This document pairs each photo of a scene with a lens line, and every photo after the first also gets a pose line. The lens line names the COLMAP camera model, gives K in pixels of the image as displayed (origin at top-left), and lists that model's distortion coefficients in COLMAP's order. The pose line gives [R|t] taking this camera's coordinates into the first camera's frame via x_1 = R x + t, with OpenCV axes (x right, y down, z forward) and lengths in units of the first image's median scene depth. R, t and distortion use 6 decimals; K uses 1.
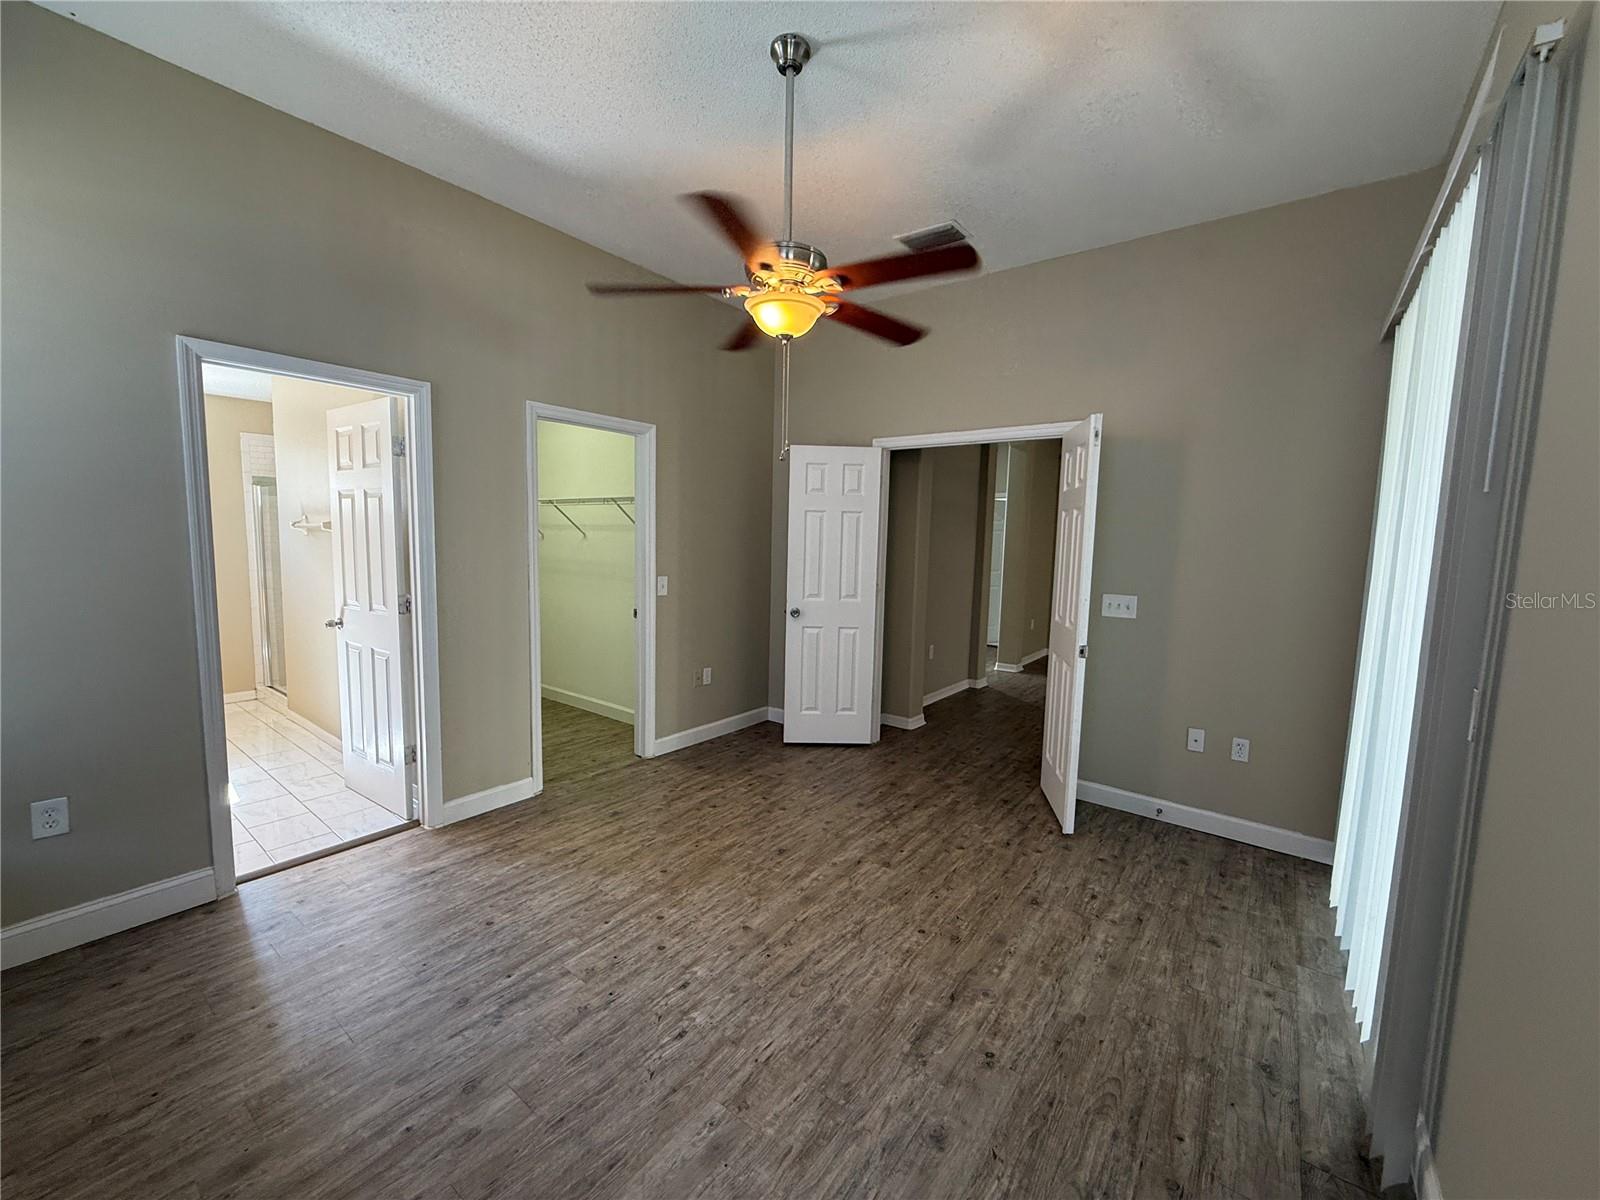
lens RADIAL K [[635.0, 0, 800.1], [0, 635.0, 600.3], [0, 0, 1]] dist [0.001606, 0.000238]
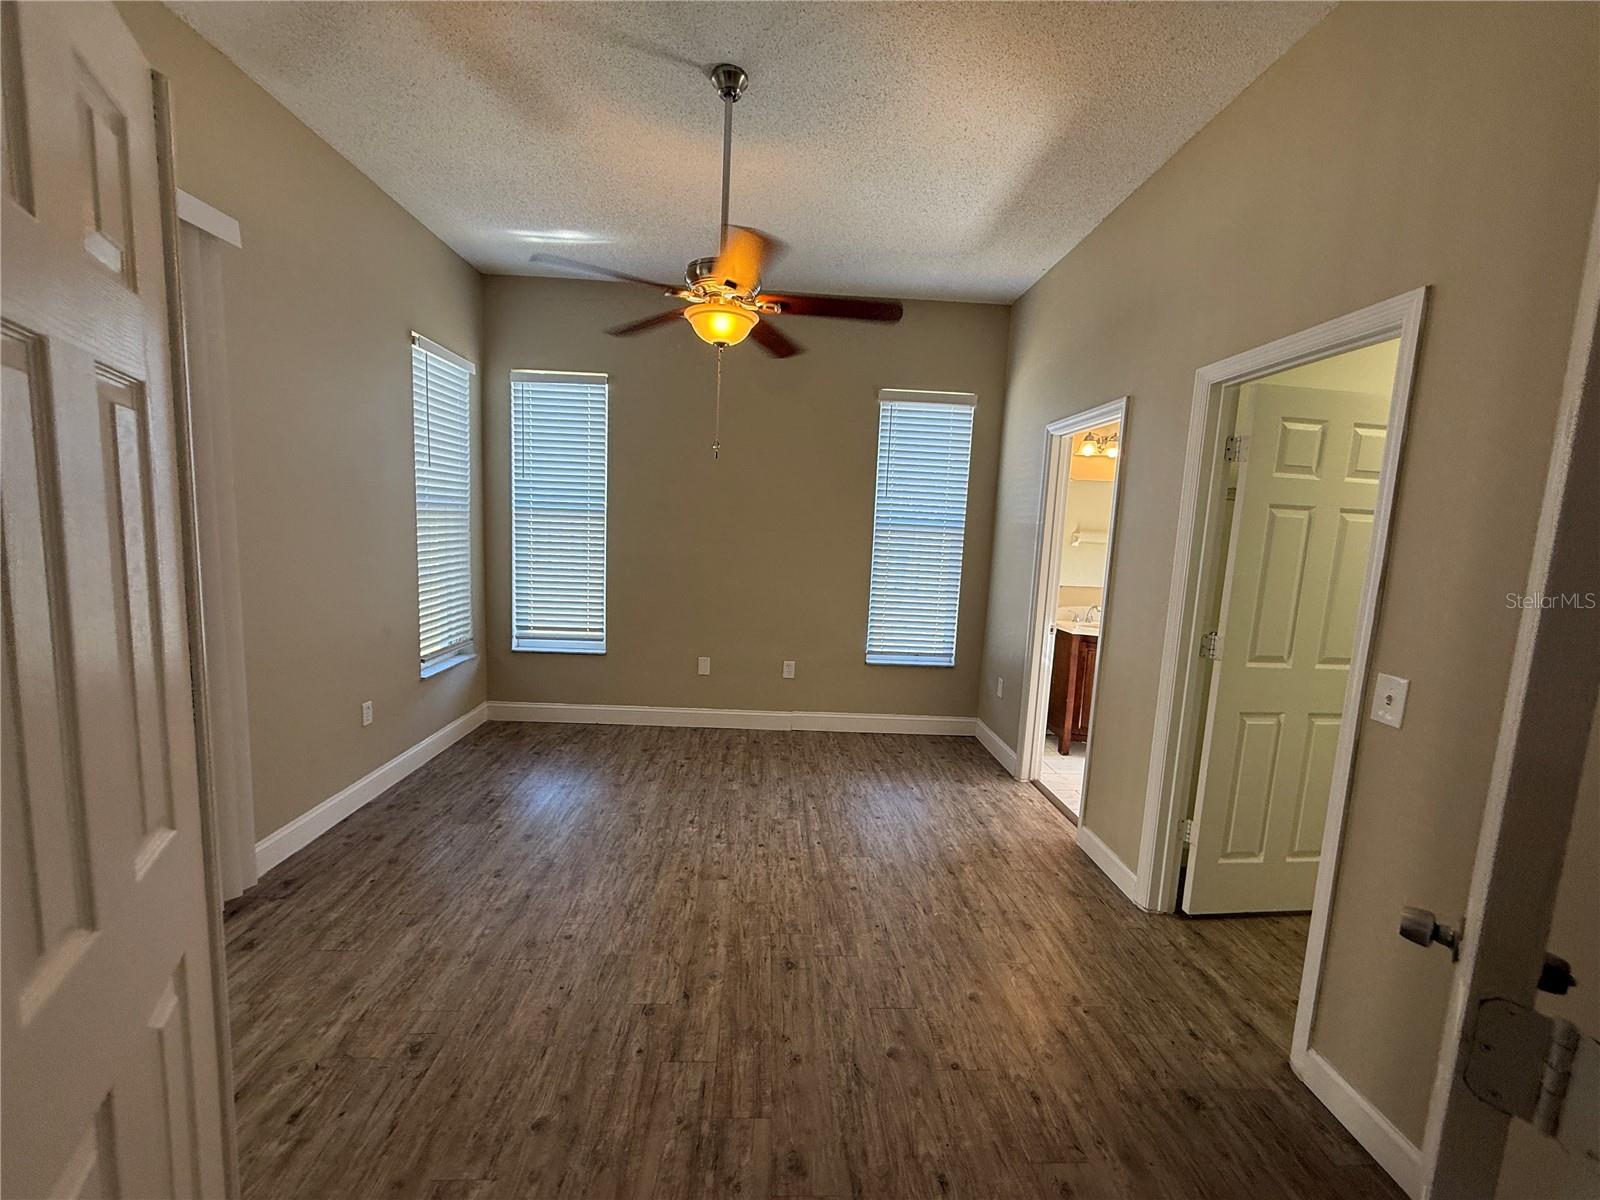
lens RADIAL K [[635.0, 0, 799.8], [0, 635.0, 598.4], [0, 0, 1]] dist [0.001606, 0.000238]
pose [[-0.762526, 0.016476, -0.646748, 0.519589], [-0.127837, 0.976128, 0.175589, -0.179270], [0.634202, 0.216569, -0.742217, 1.766404]]
